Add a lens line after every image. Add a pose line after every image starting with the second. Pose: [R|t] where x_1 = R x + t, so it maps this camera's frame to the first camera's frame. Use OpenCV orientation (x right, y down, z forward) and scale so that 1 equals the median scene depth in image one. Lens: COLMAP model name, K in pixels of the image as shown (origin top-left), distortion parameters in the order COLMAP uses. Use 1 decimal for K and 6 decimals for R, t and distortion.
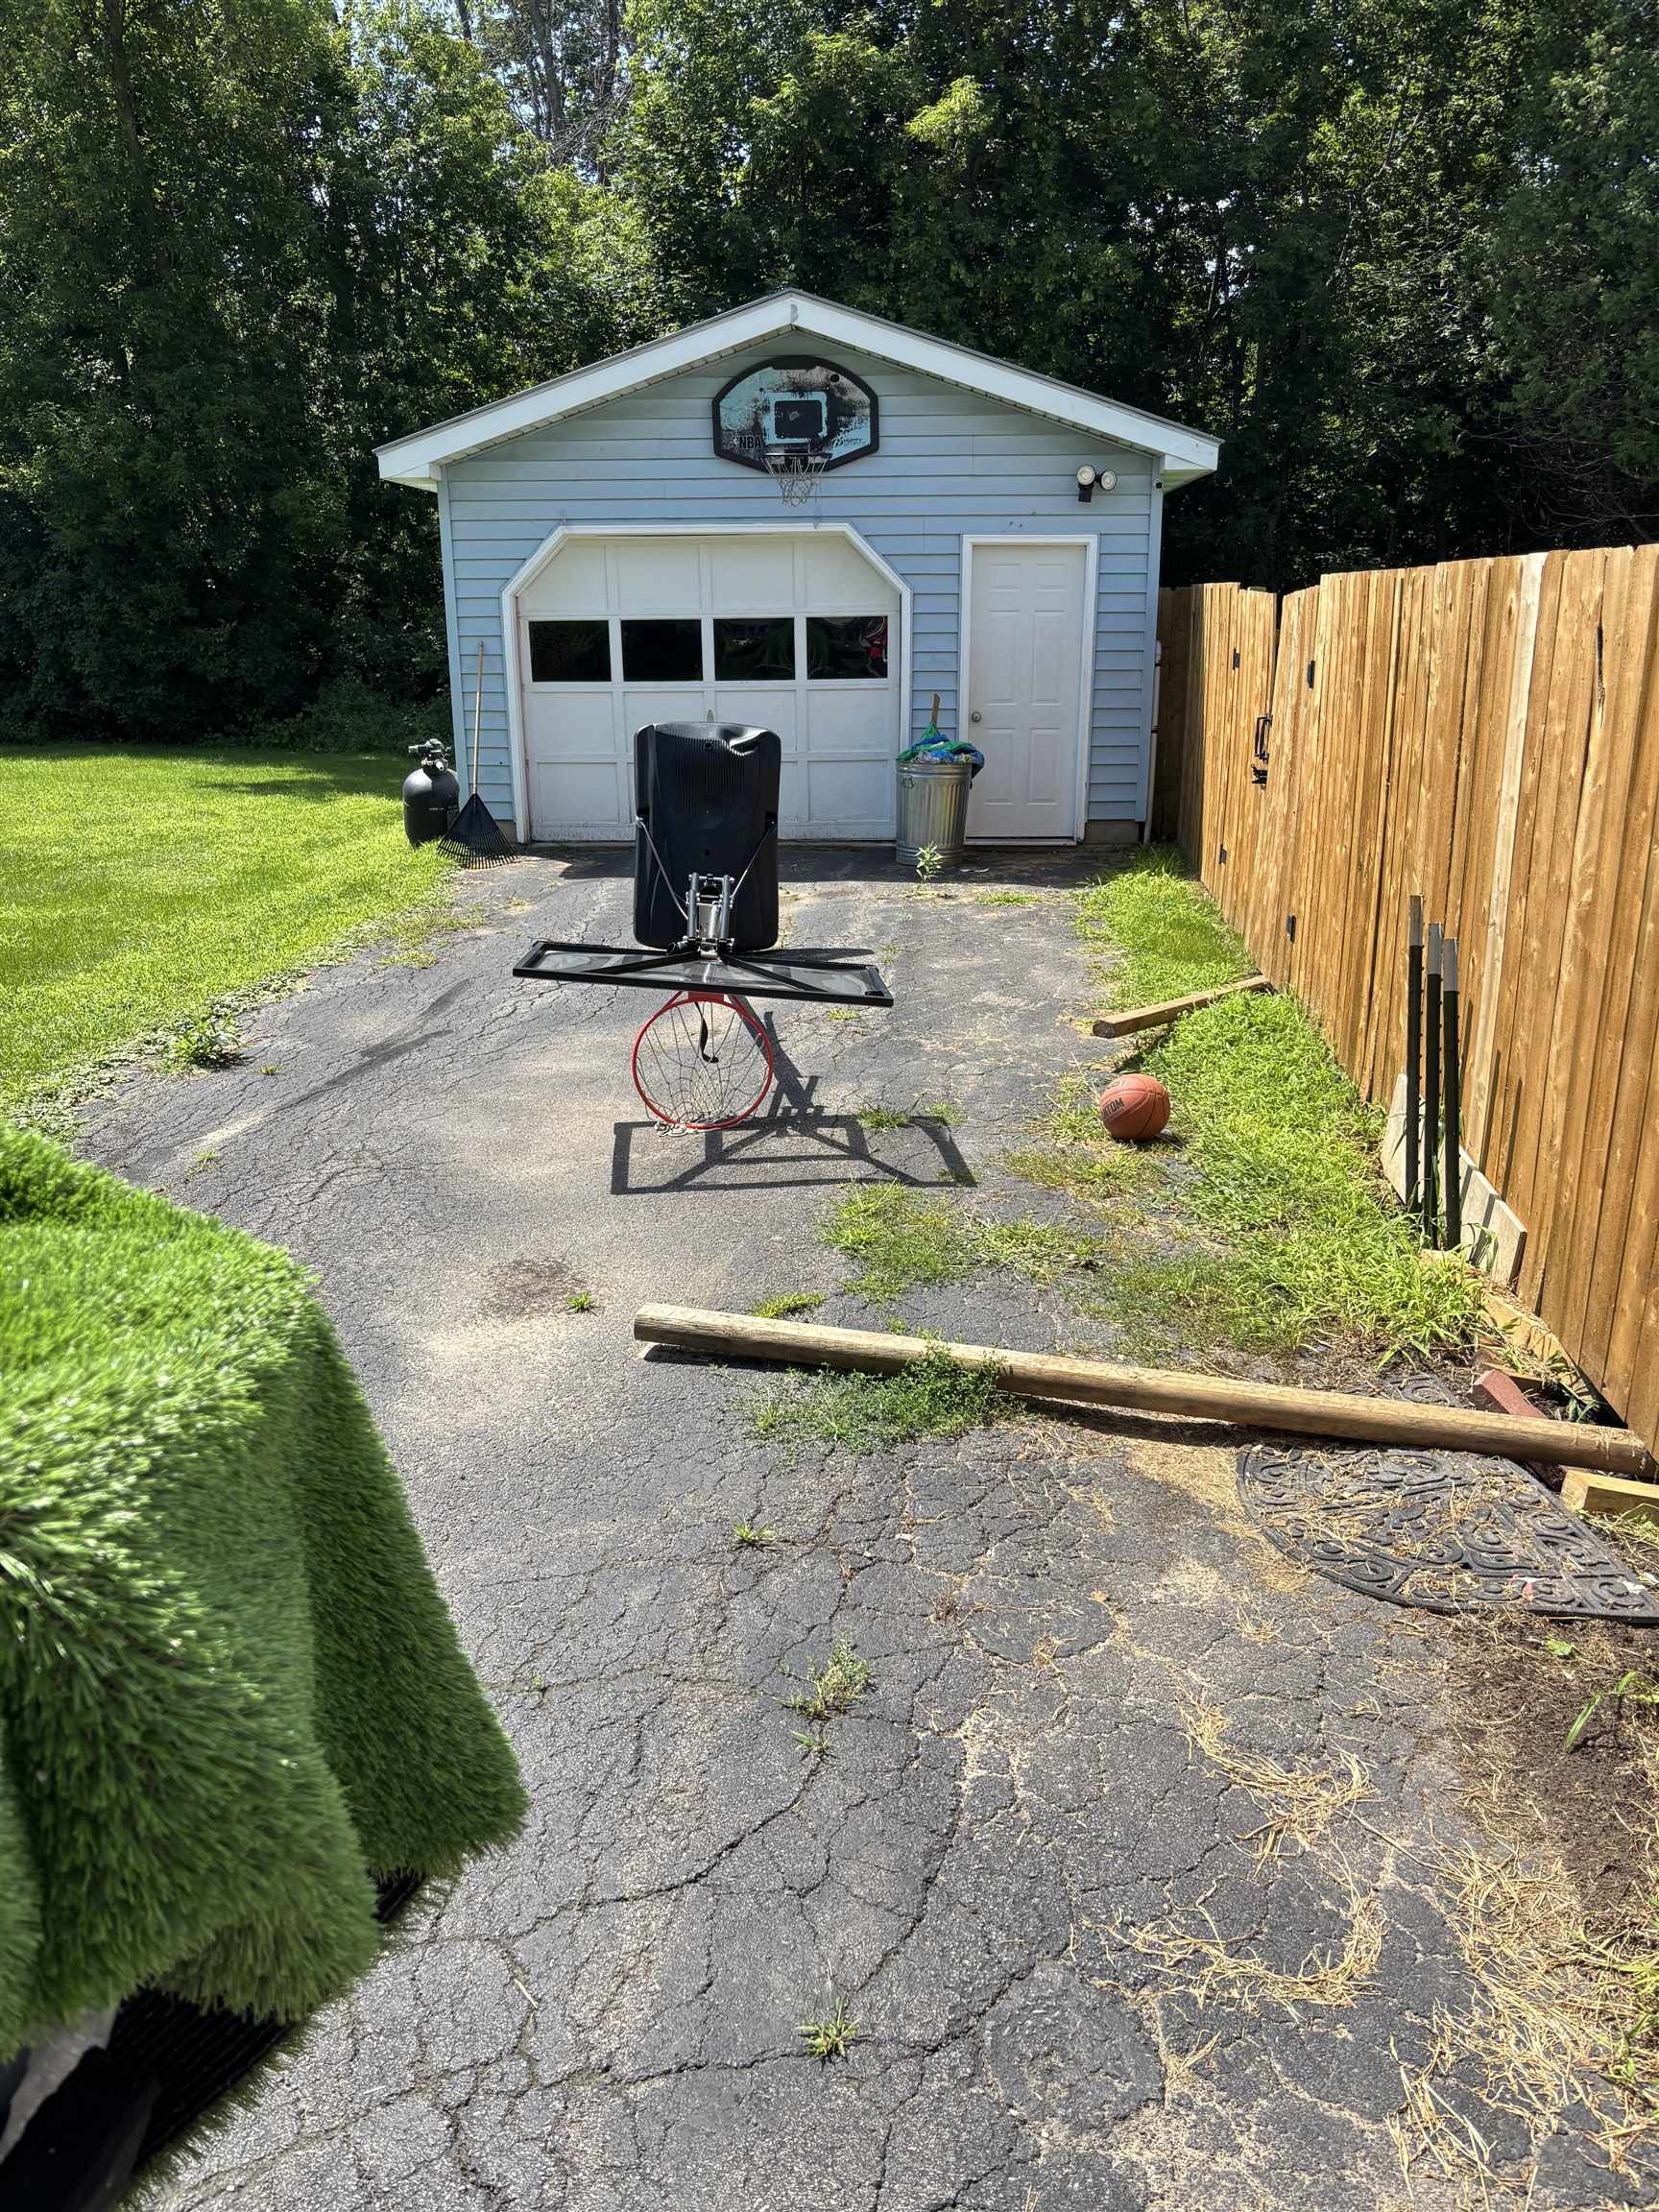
lens RADIAL K [[1637.2, 0, 829.5], [0, 1637.2, 1106.0], [0, 0, 1]] dist [0.011064, -0.007298]
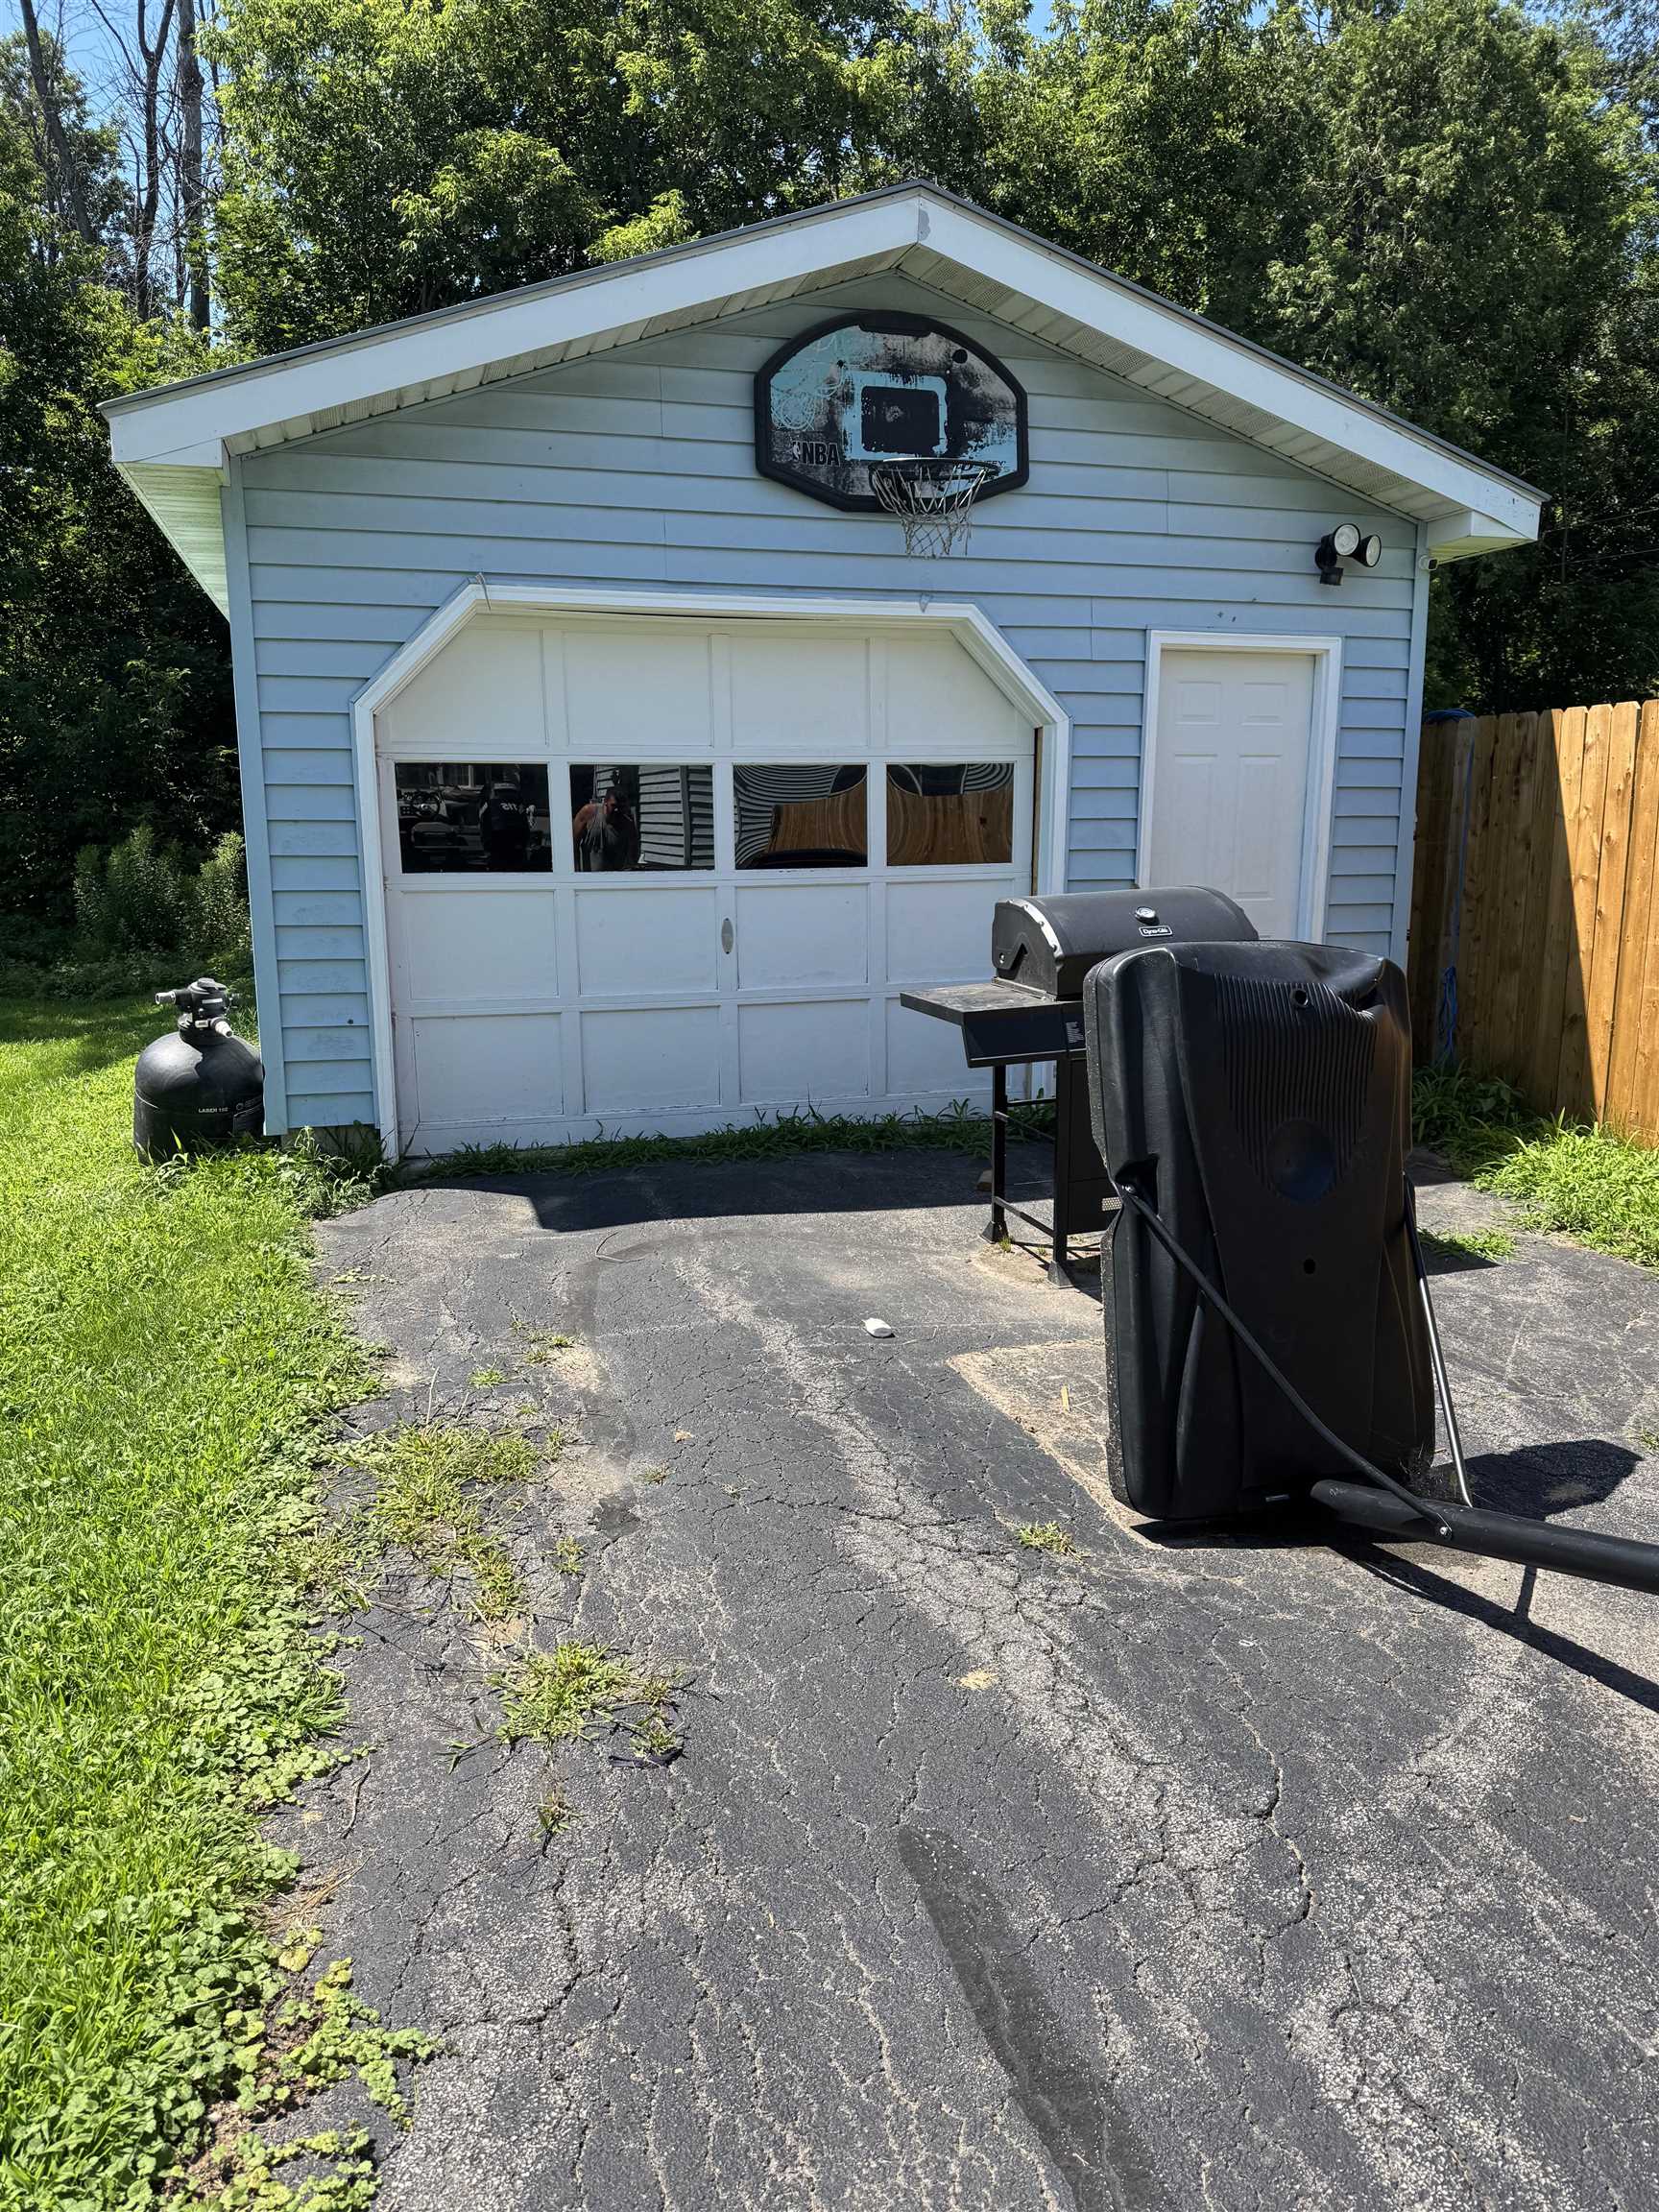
lens RADIAL K [[1518.5, 0, 829.5], [0, 1518.5, 1106.0], [0, 0, 1]] dist [0.130697, -0.224856]
pose [[0.951876, -0.051592, 0.302111, -0.215808], [0.083845, 0.991962, -0.094773, -0.128197], [-0.294793, 0.115543, 0.948550, 0.511554]]
